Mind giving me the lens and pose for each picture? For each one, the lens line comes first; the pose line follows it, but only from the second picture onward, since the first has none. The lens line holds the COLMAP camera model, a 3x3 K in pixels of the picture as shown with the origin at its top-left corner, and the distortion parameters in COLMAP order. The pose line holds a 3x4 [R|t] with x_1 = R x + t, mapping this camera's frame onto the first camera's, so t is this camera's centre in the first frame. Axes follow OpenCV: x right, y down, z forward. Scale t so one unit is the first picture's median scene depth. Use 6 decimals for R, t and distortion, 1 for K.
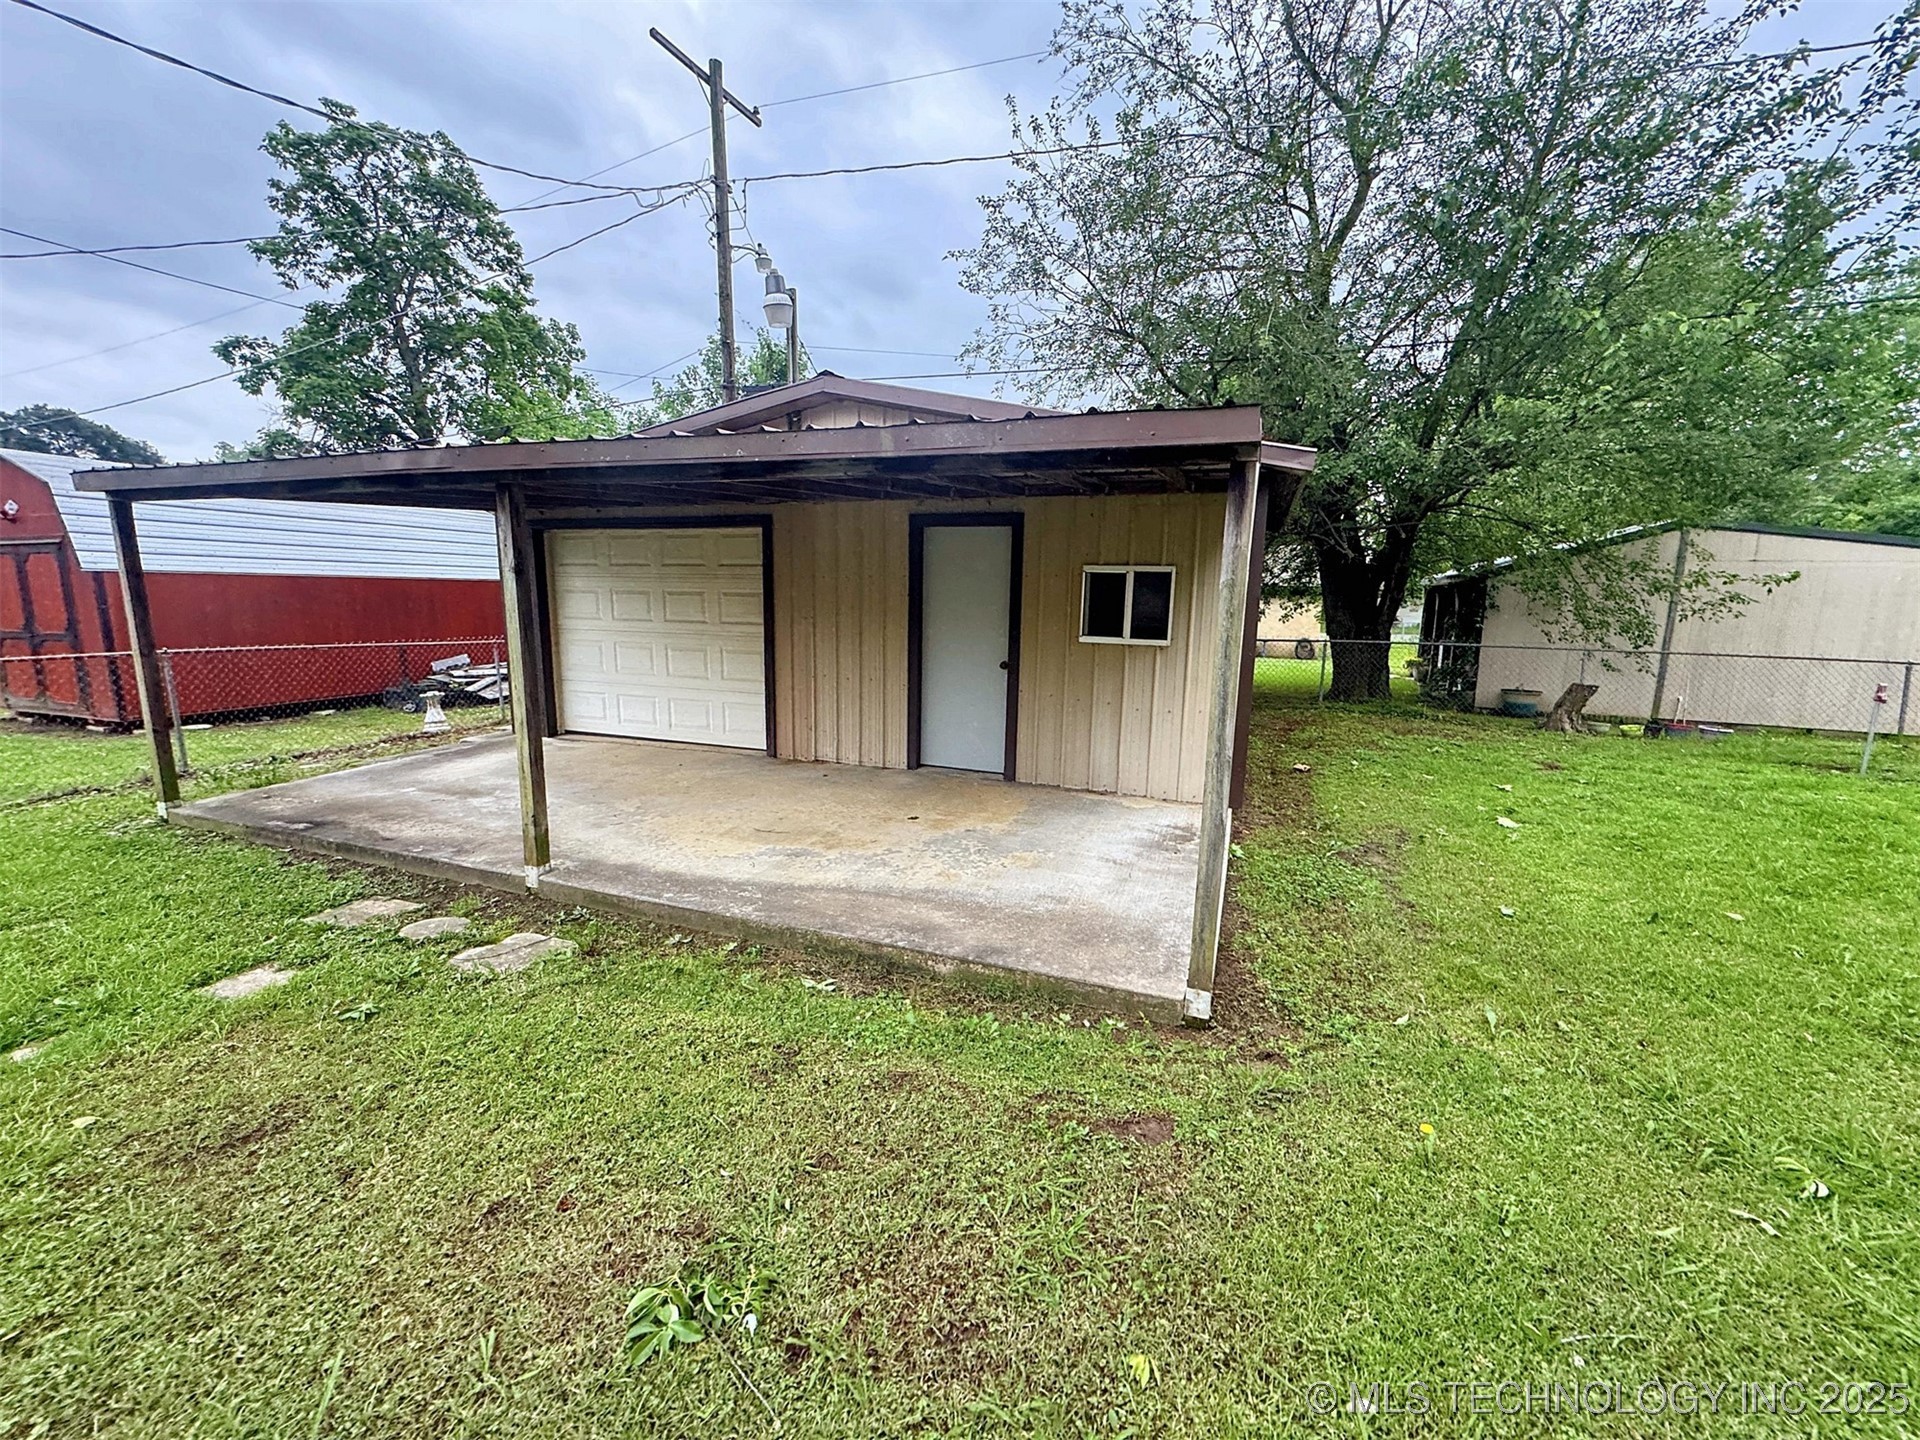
lens RADIAL K [[764.6, 0, 961.8], [0, 764.6, 715.7], [0, 0, 1]] dist [-0.001753, 0.000343]
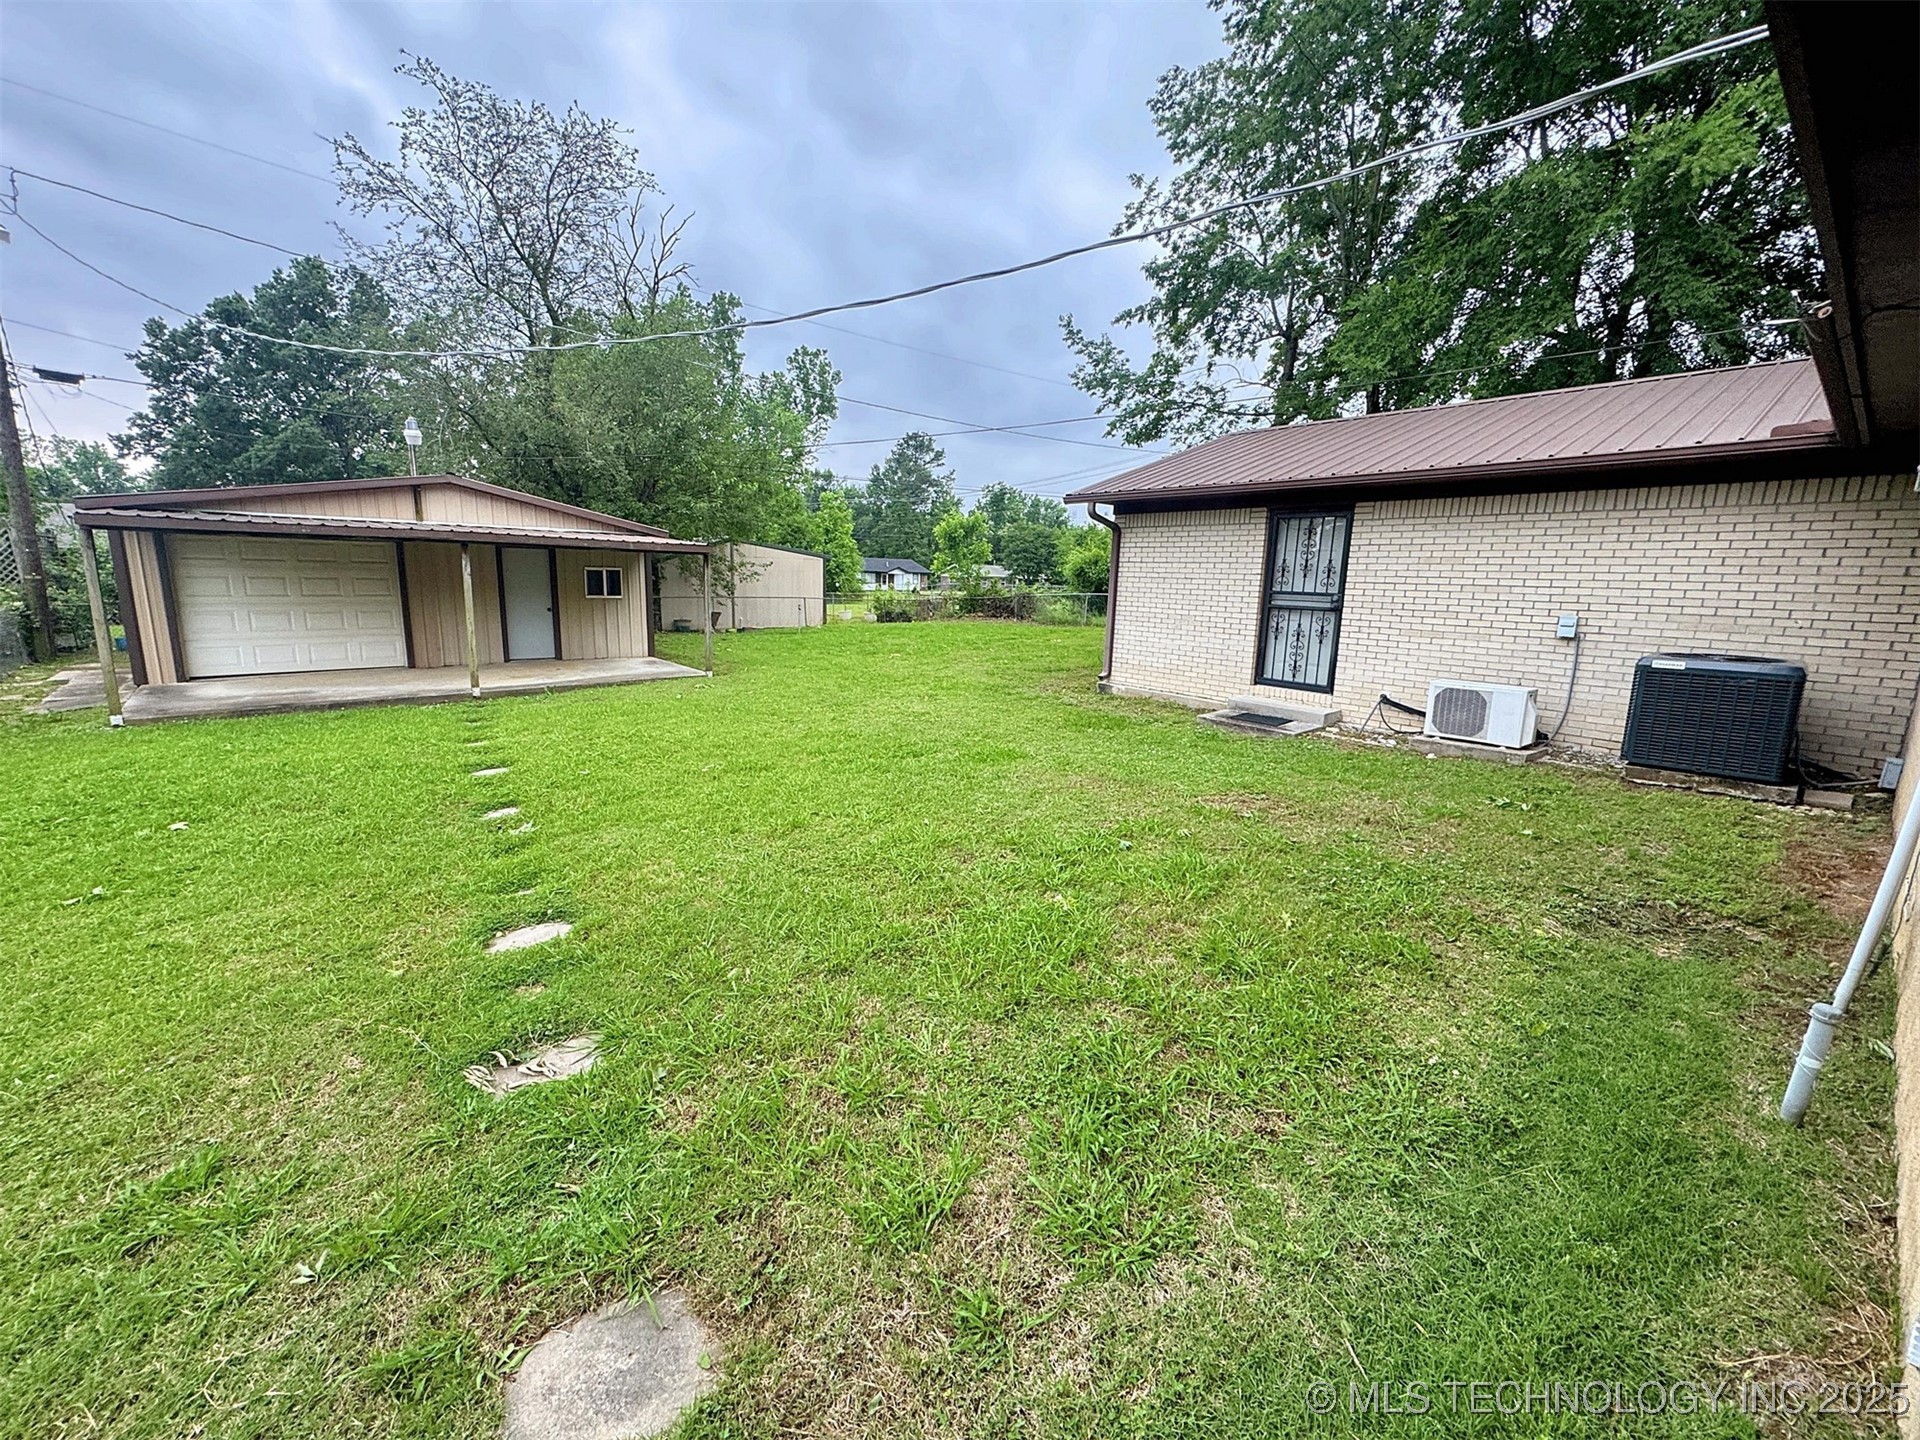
lens RADIAL K [[764.6, 0, 961.8], [0, 764.6, 715.7], [0, 0, 1]] dist [-0.001753, 0.000343]
pose [[0.458353, -0.169592, 0.872440, -1.252822], [0.127916, 0.983993, 0.124073, 0.104476], [-0.879517, 0.054730, 0.472710, -0.992955]]
